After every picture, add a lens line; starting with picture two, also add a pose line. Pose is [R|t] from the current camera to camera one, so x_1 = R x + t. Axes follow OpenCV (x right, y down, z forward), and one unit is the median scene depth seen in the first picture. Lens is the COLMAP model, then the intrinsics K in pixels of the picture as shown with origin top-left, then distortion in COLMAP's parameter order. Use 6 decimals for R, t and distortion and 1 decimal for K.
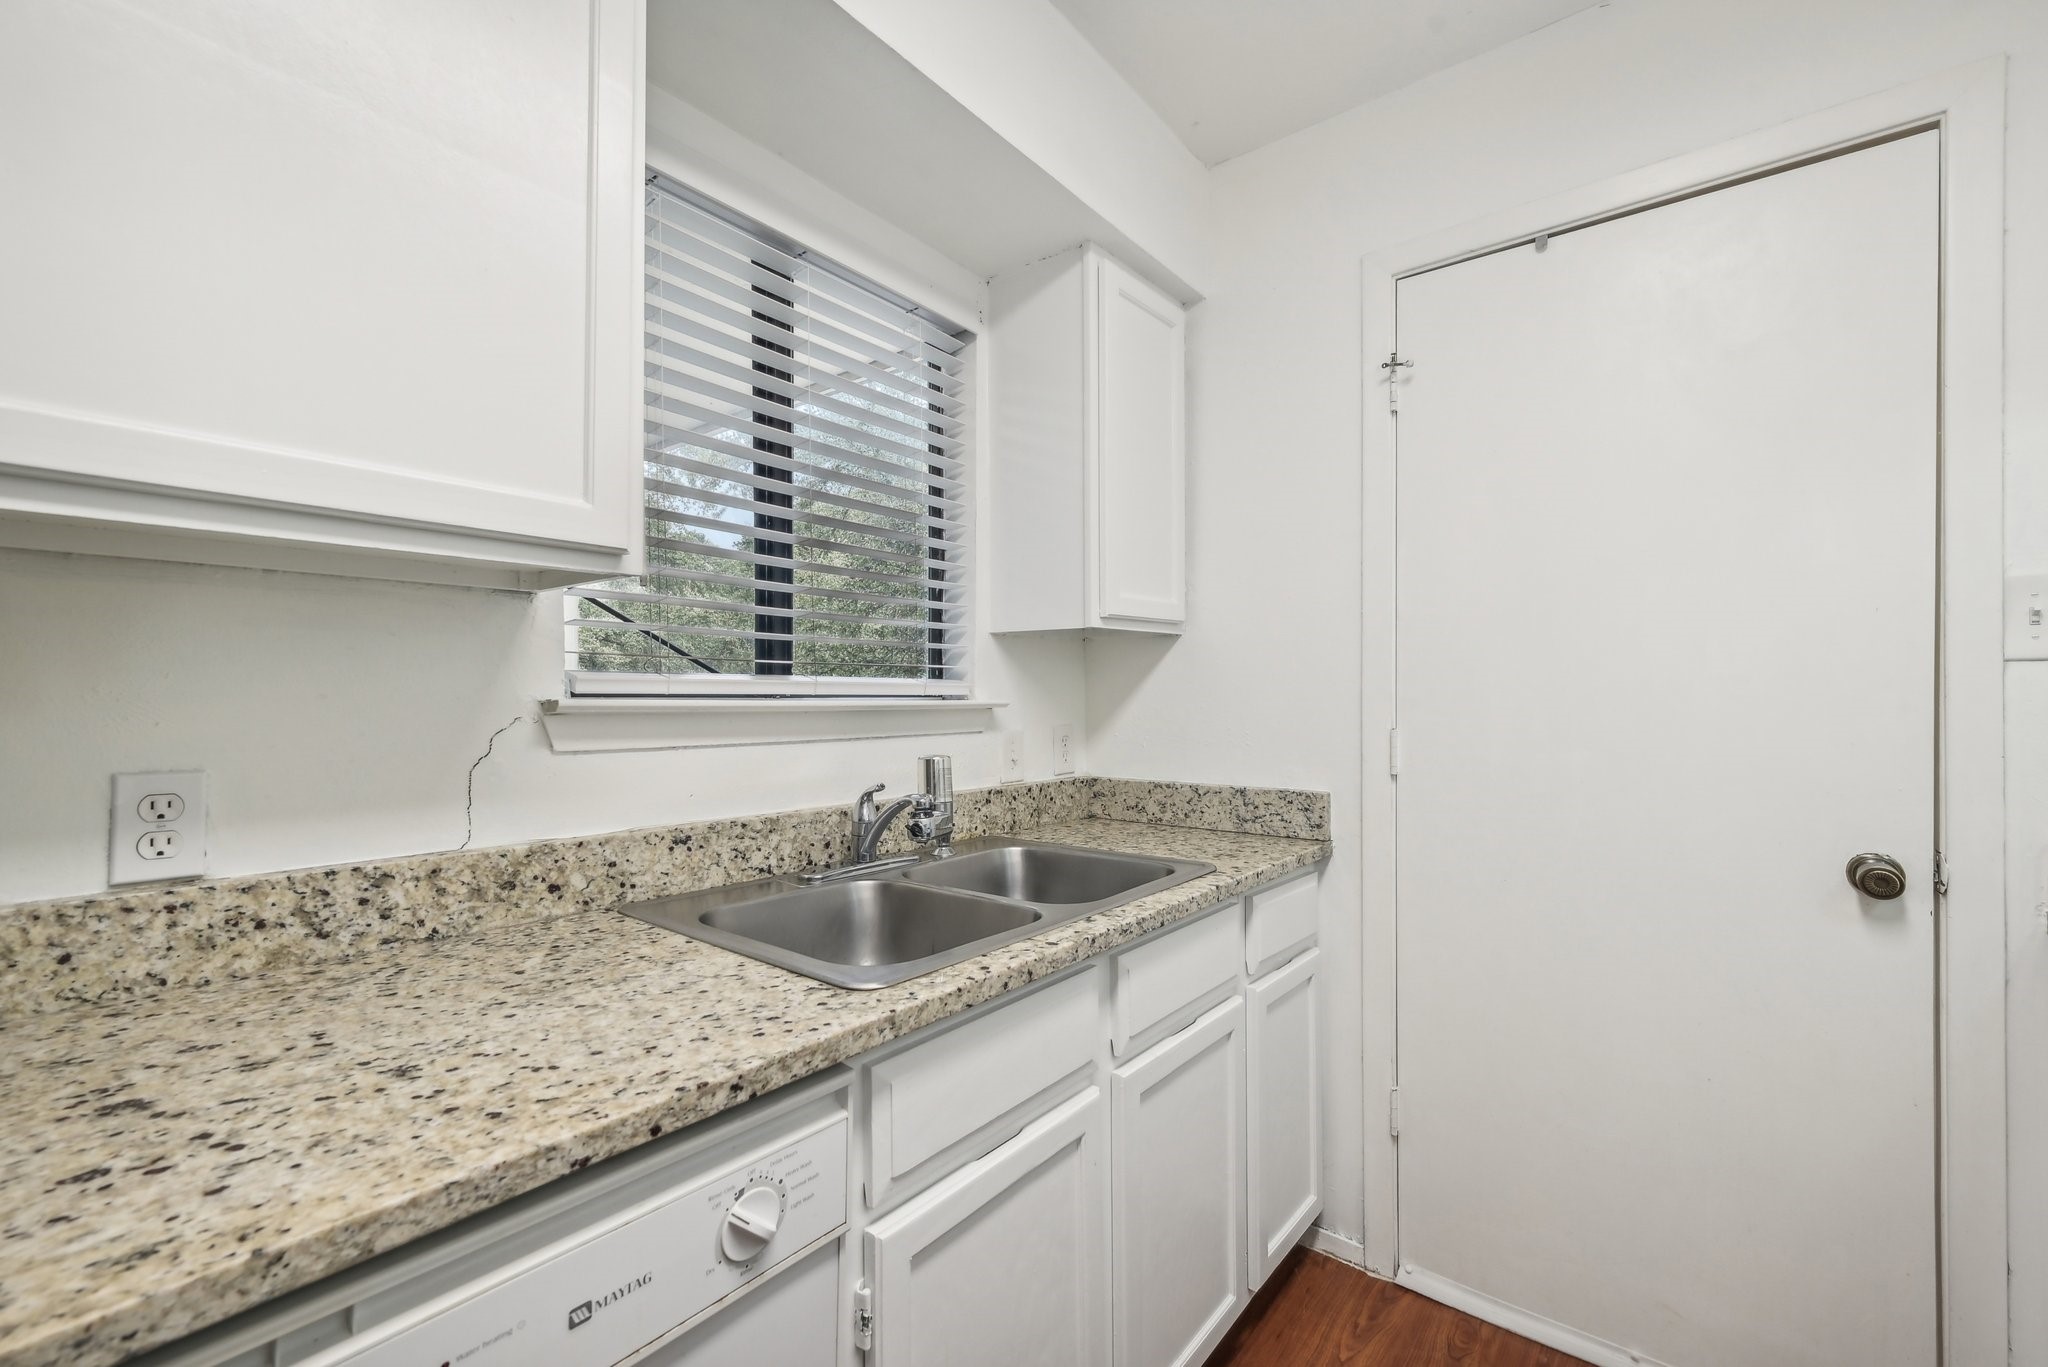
lens RADIAL K [[841.0, 0, 1024.0], [0, 841.0, 683.5], [0, 0, 1]] dist [-0.001587, 0.000253]
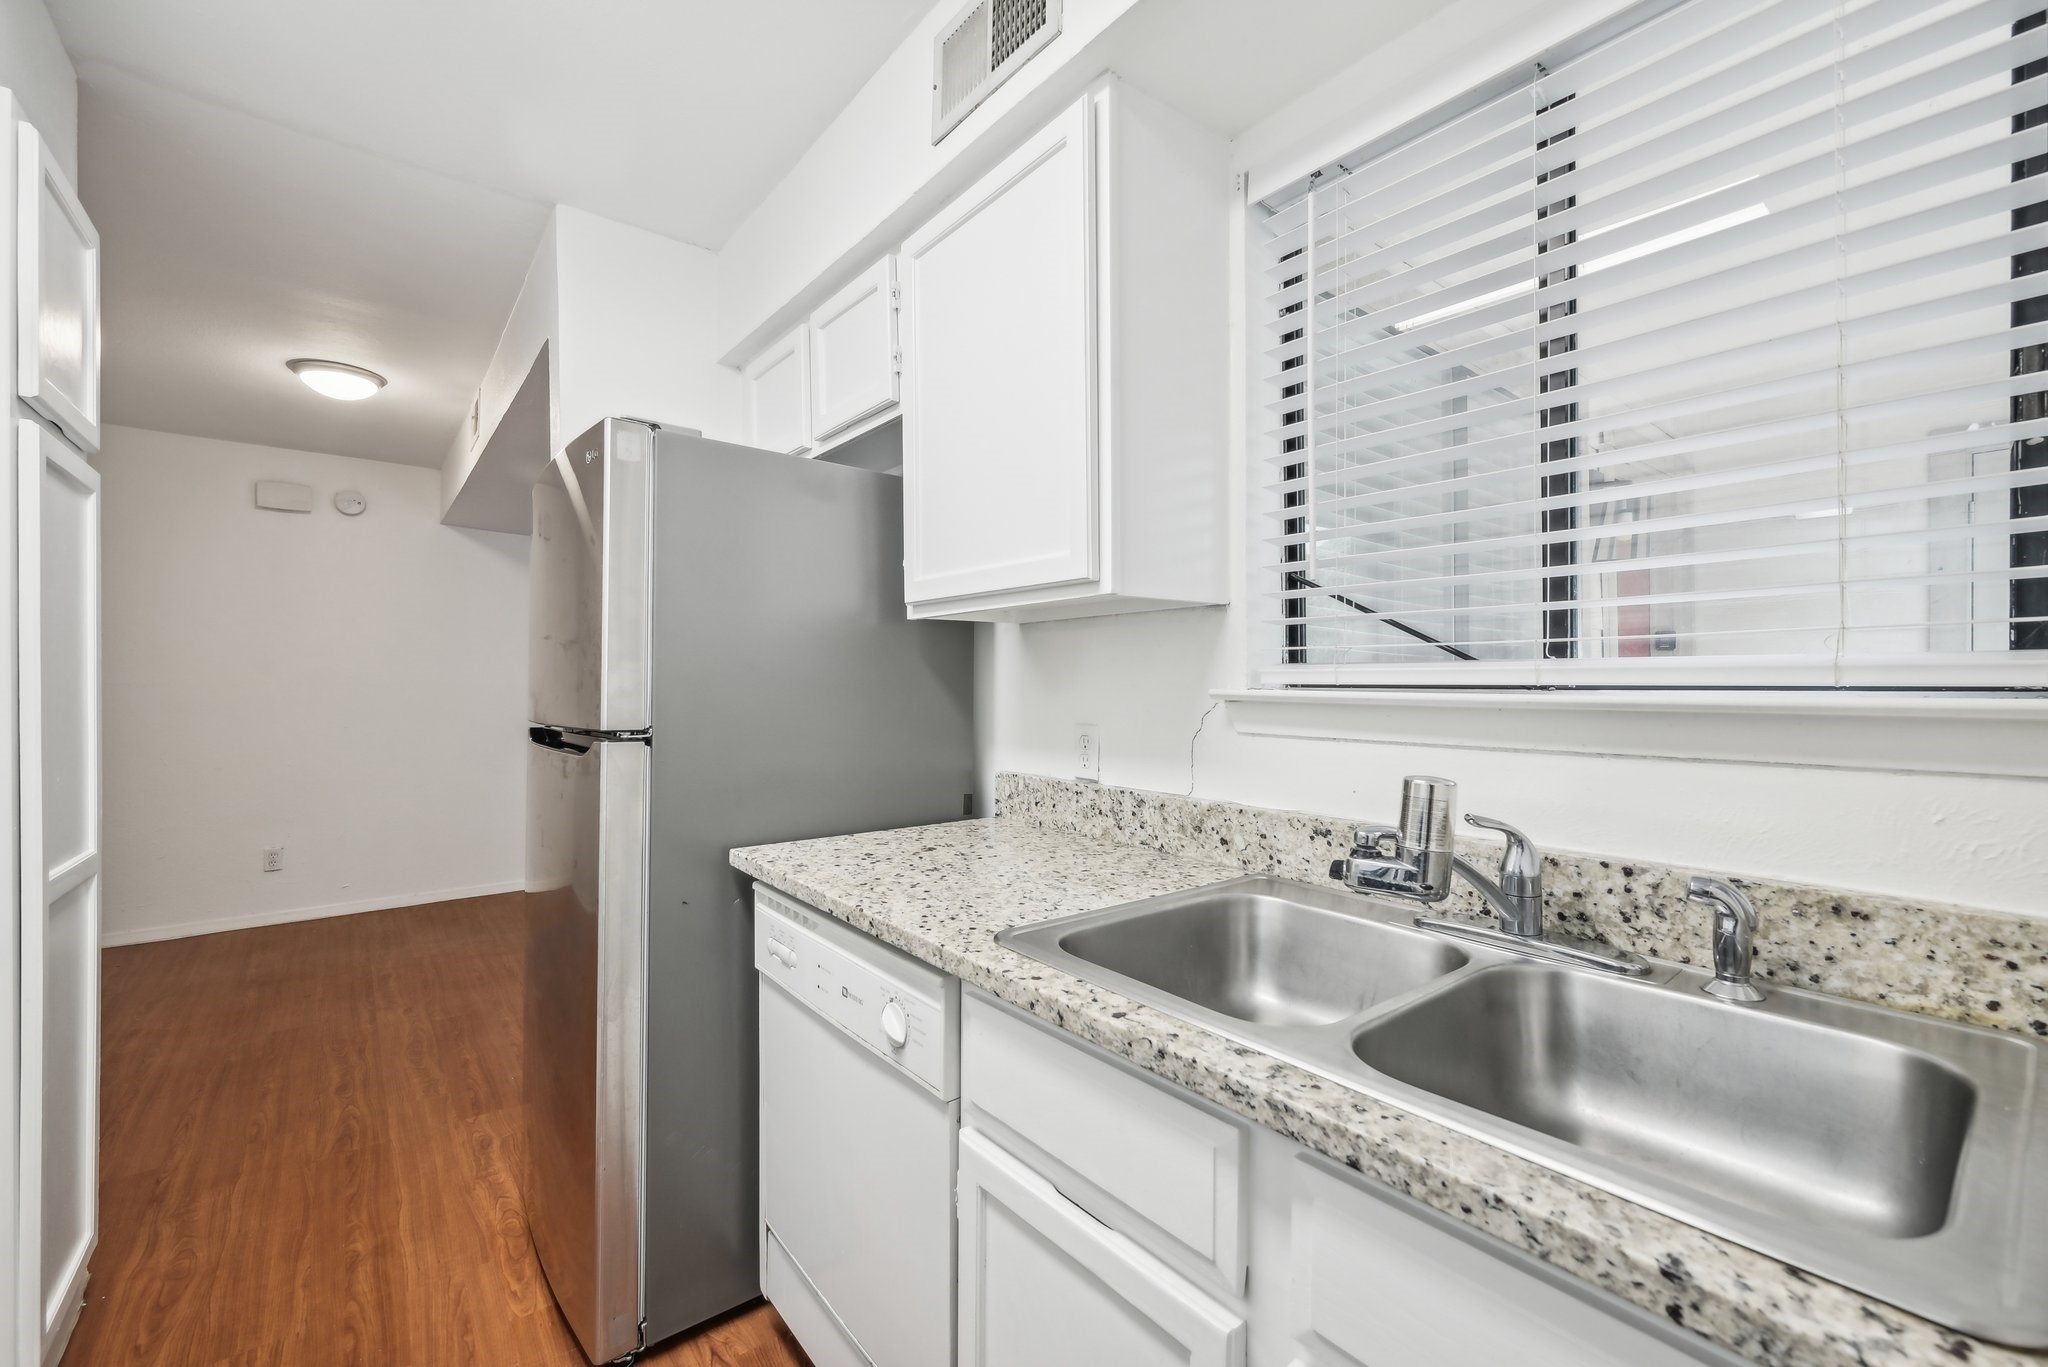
lens RADIAL K [[841.0, 0, 1024.0], [0, 841.0, 683.5], [0, 0, 1]] dist [-0.001587, 0.000253]
pose [[-0.210748, -0.002207, -0.977538, 0.816925], [0.011078, 0.999928, -0.004646, 0.015370], [0.977478, -0.011808, -0.210708, 1.117856]]
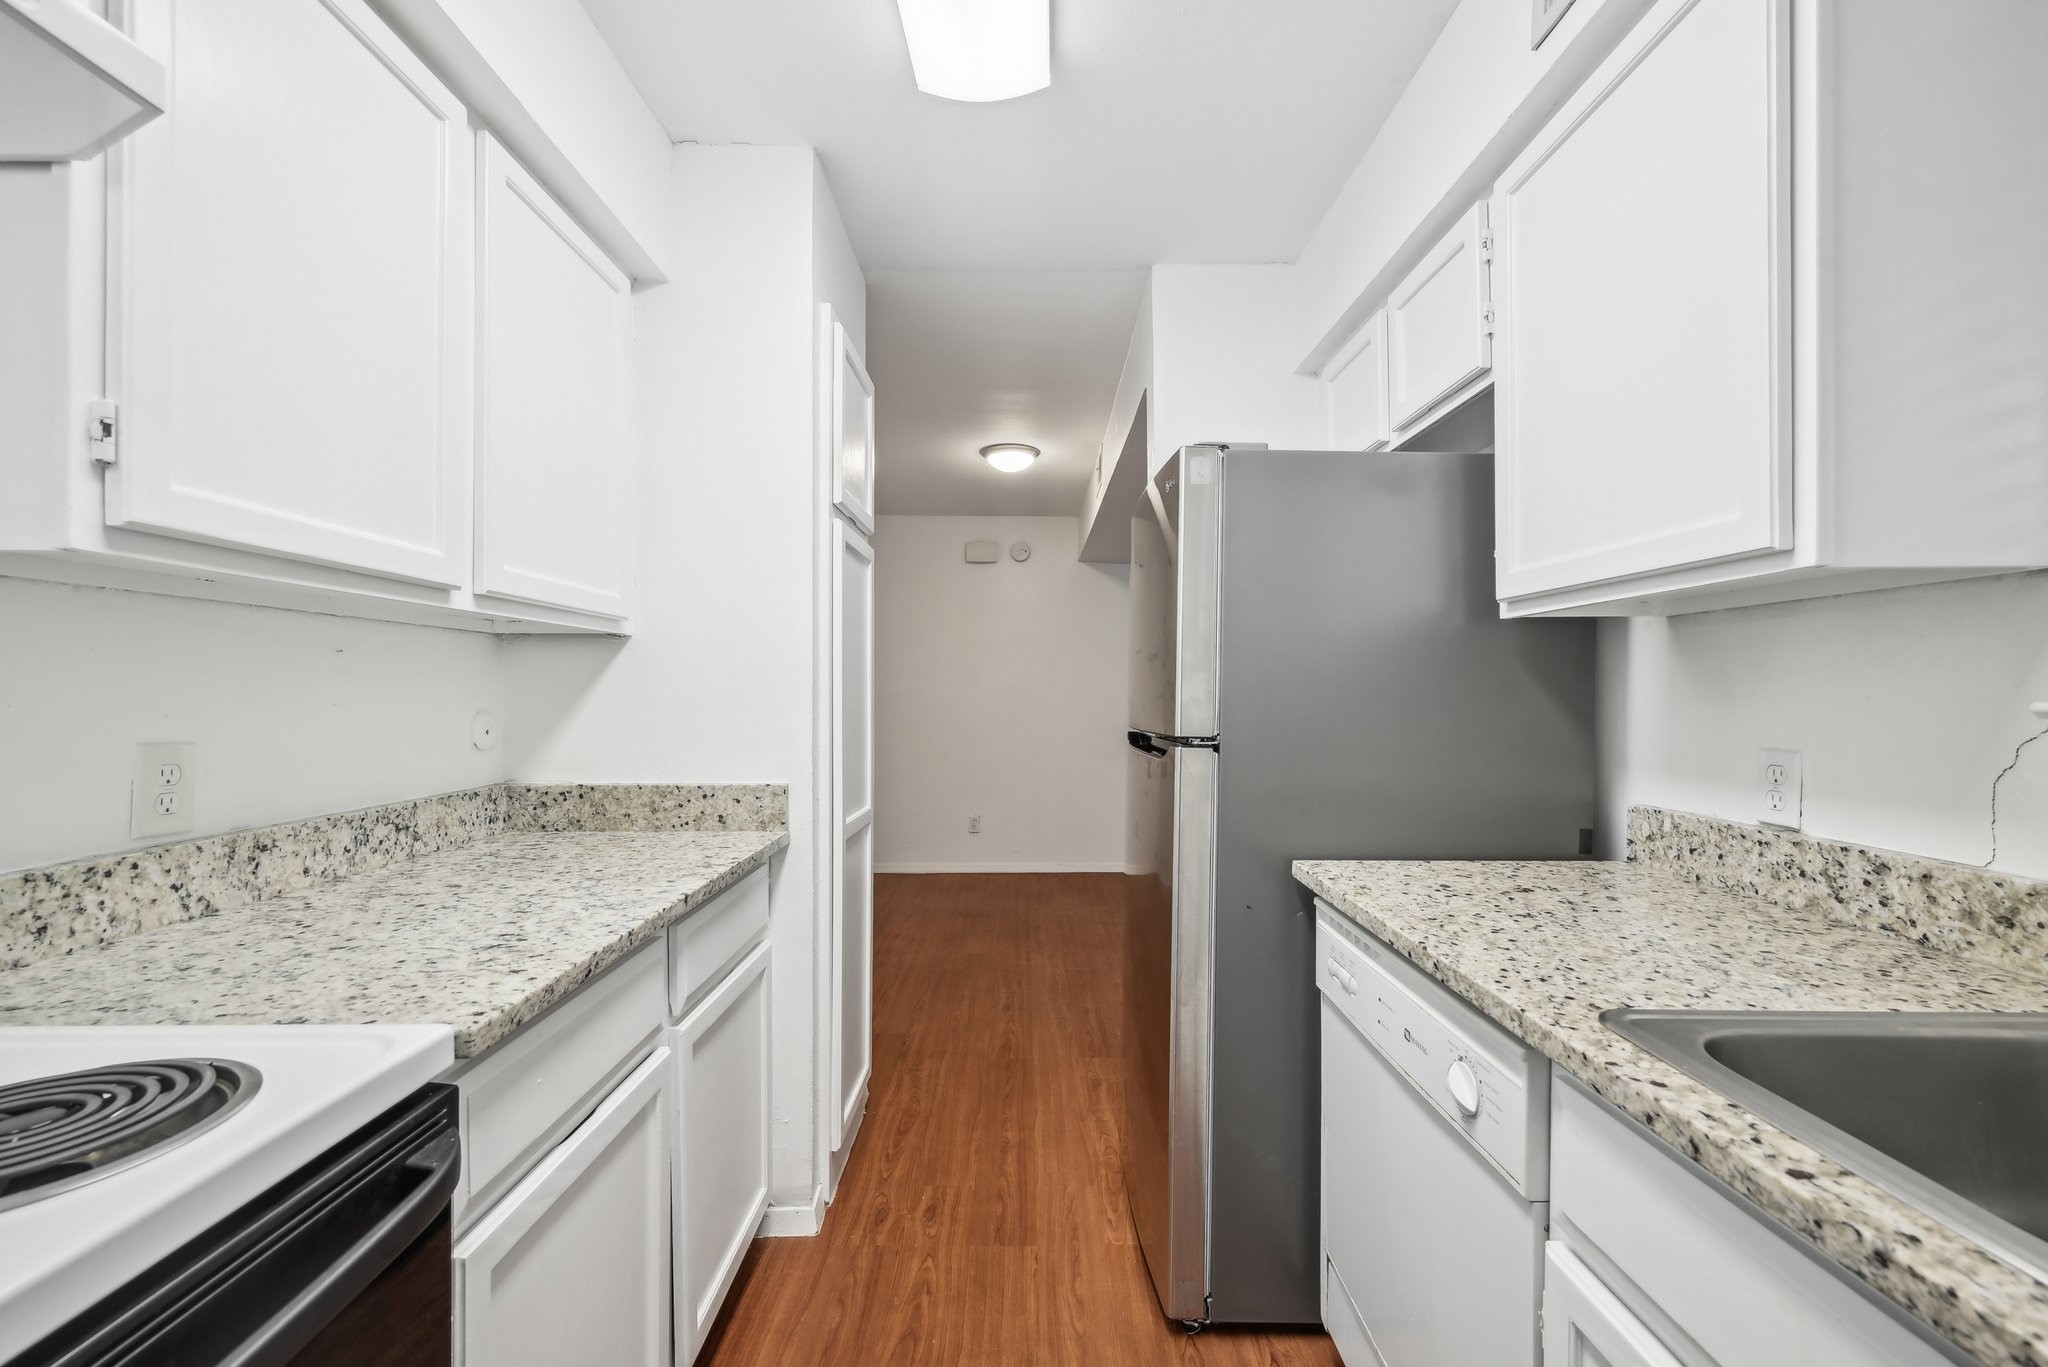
lens RADIAL K [[838.0, 0, 1026.4], [0, 838.0, 696.7], [0, 0, 1]] dist [-0.002619, 0.001554]
pose [[-0.777407, -0.000189, -0.628998, 0.757049], [0.004618, 0.999971, -0.006007, 0.015475], [0.628981, -0.007575, -0.777384, 1.143492]]
